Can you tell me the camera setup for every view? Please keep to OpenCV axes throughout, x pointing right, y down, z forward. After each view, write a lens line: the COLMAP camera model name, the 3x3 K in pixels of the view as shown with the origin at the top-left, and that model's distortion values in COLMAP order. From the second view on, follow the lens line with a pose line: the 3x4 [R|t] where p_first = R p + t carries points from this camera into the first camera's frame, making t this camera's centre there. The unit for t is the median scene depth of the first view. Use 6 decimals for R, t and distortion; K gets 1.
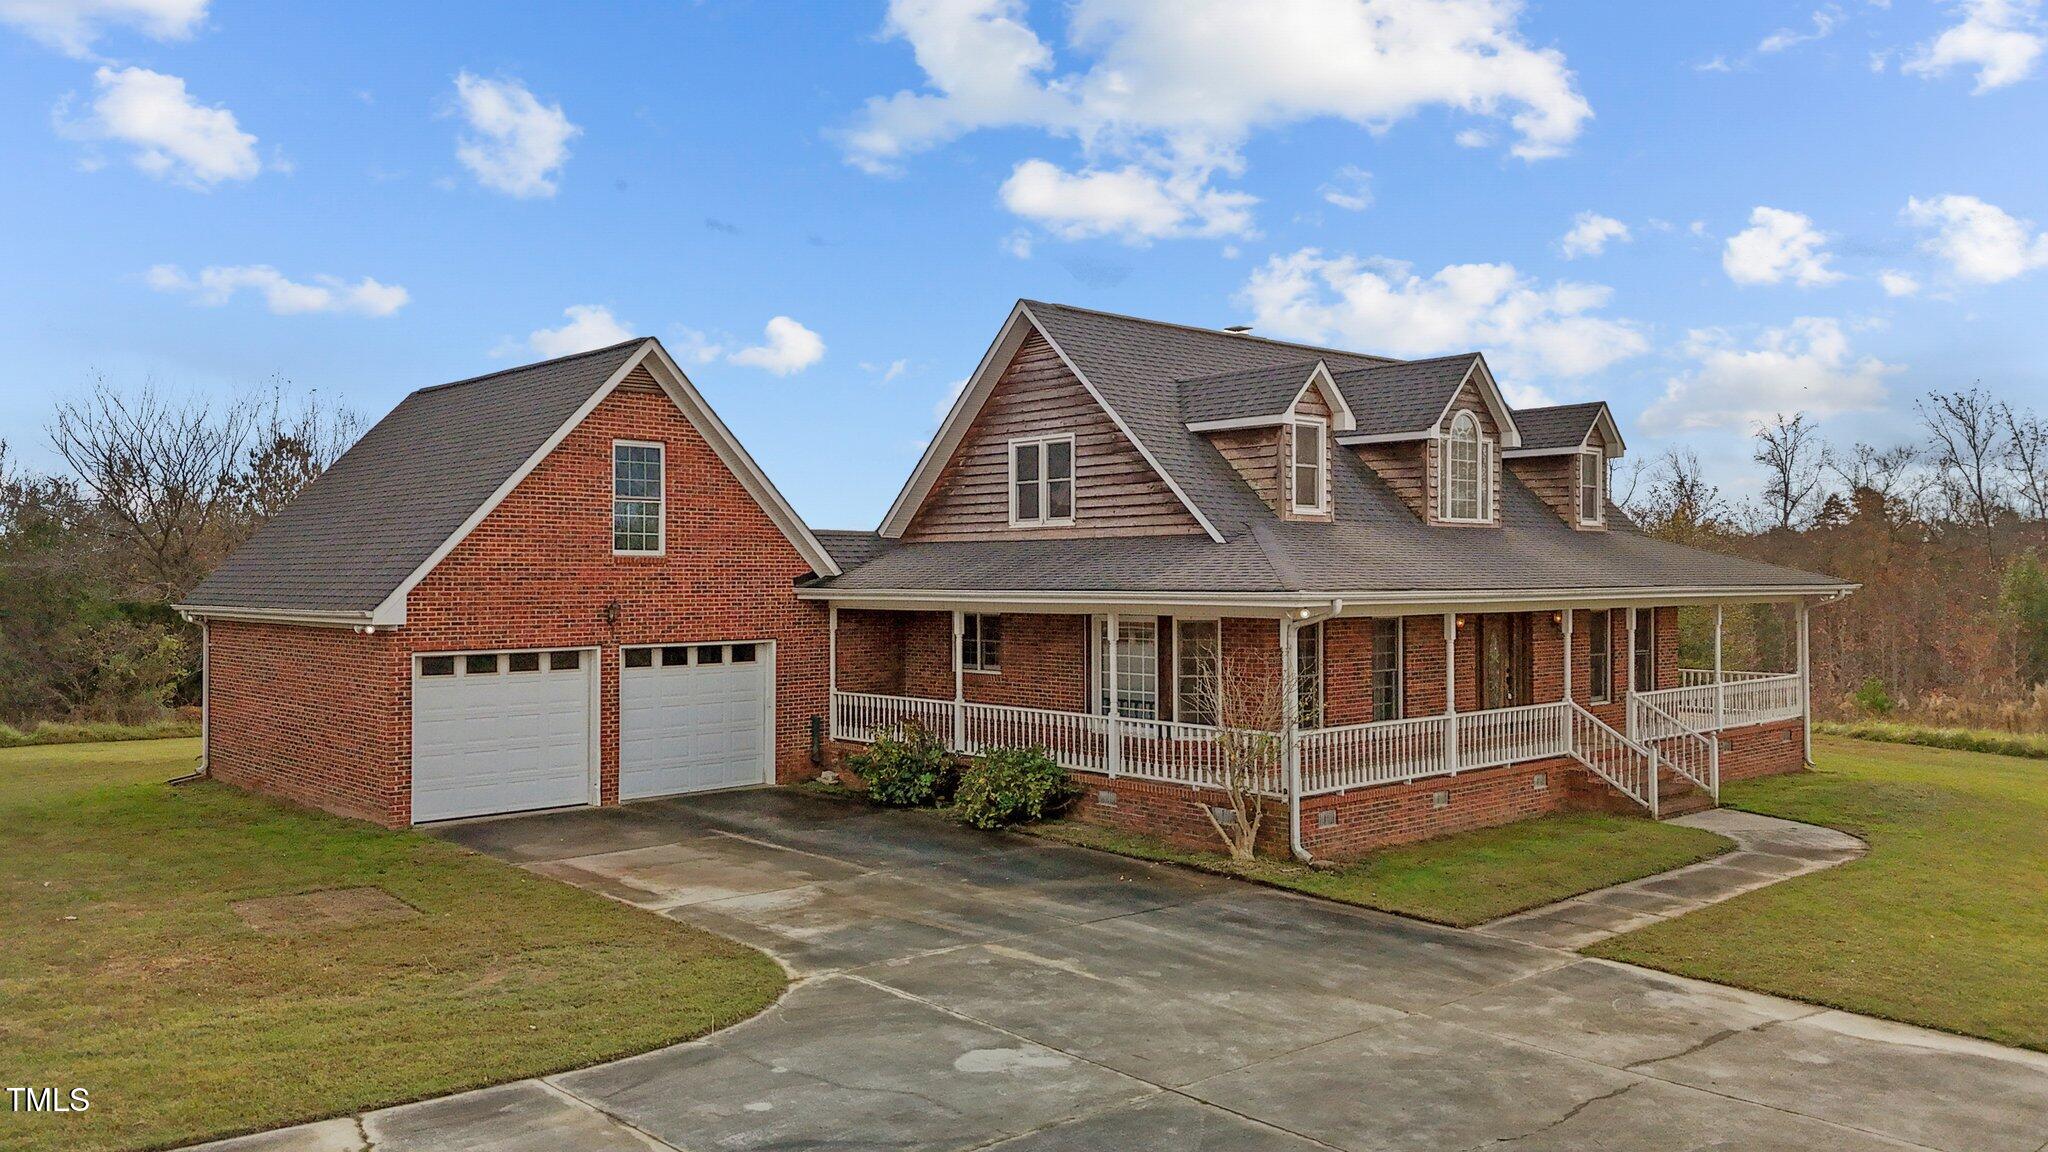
lens RADIAL K [[1491.8, 0, 1017.8], [0, 1491.8, 568.2], [0, 0, 1]] dist [0.042255, -0.006061]
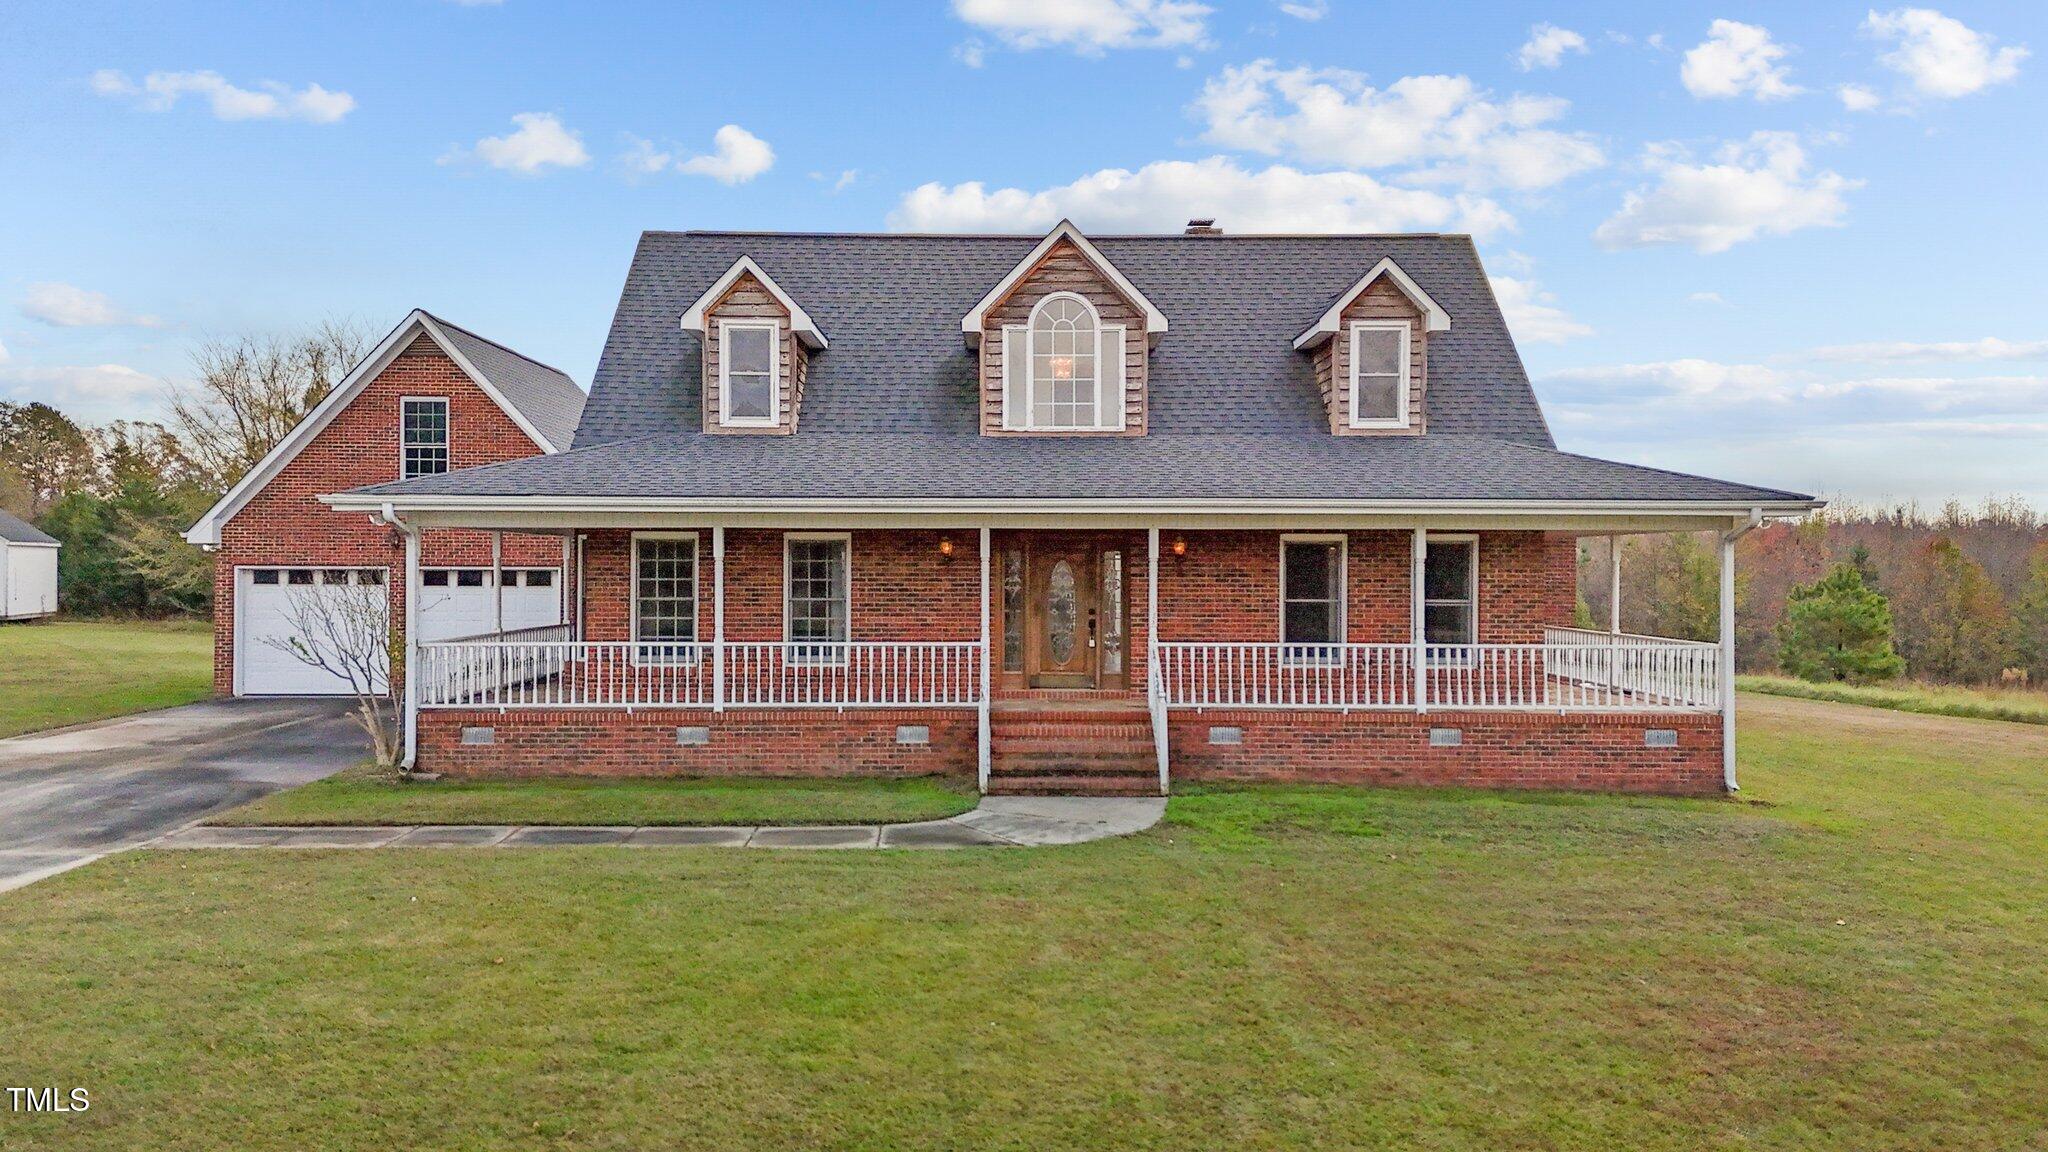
lens RADIAL K [[1551.9, 0, 1007.9], [0, 1551.9, 575.5], [0, 0, 1]] dist [0.041229, -0.011239]
pose [[0.729299, 0.008796, -0.684138, 0.947974], [-0.003723, 0.999954, 0.008888, 0.045451], [0.684185, -0.003935, 0.729298, 0.407330]]
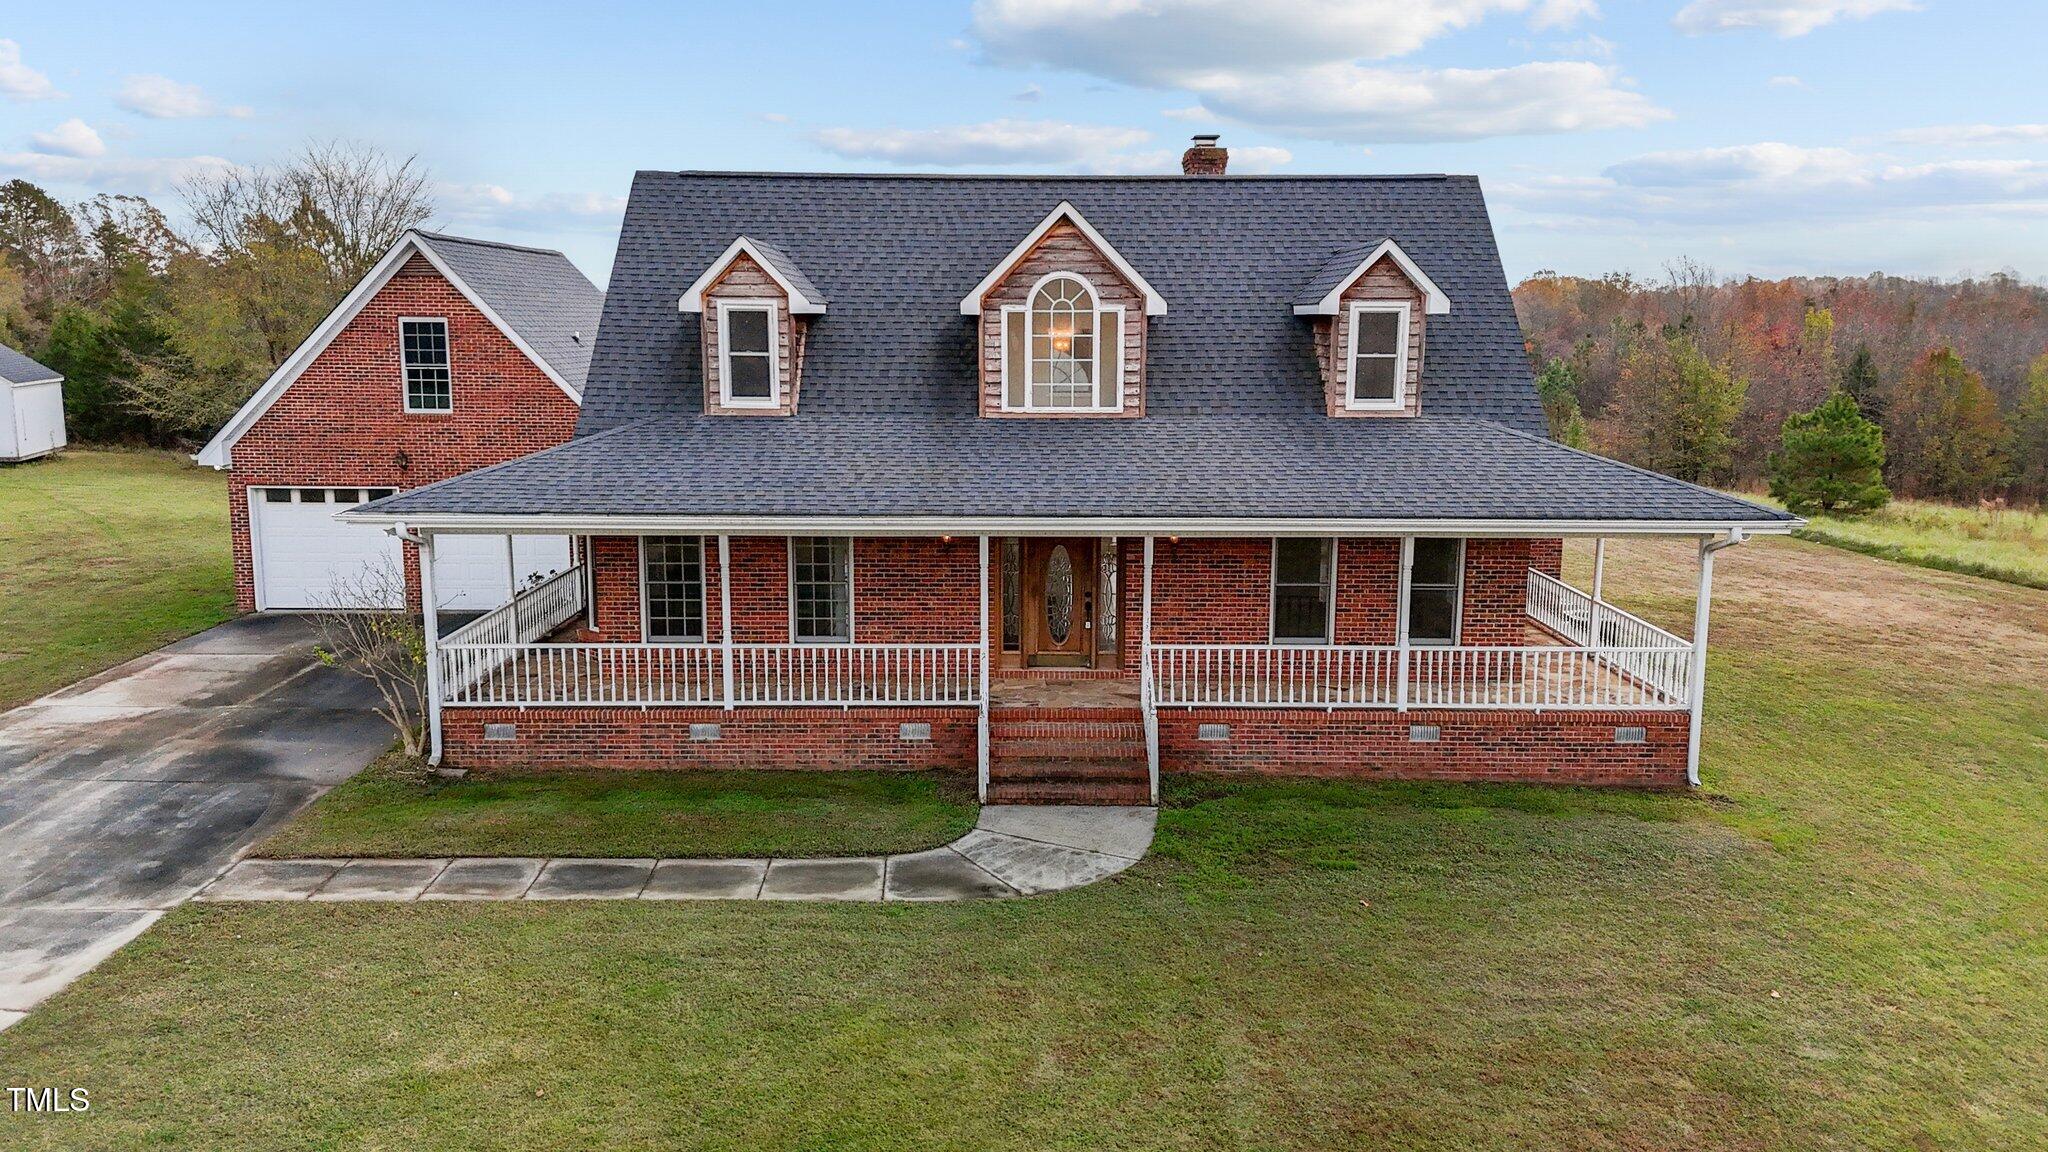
lens RADIAL K [[1541.9, 0, 1007.3], [0, 1541.9, 583.2], [0, 0, 1]] dist [0.033070, -0.000109]
pose [[0.728583, 0.123726, -0.673690, 0.951972], [-0.004103, 0.984321, 0.176338, -0.096578], [0.684945, -0.125713, 0.717667, 0.404336]]
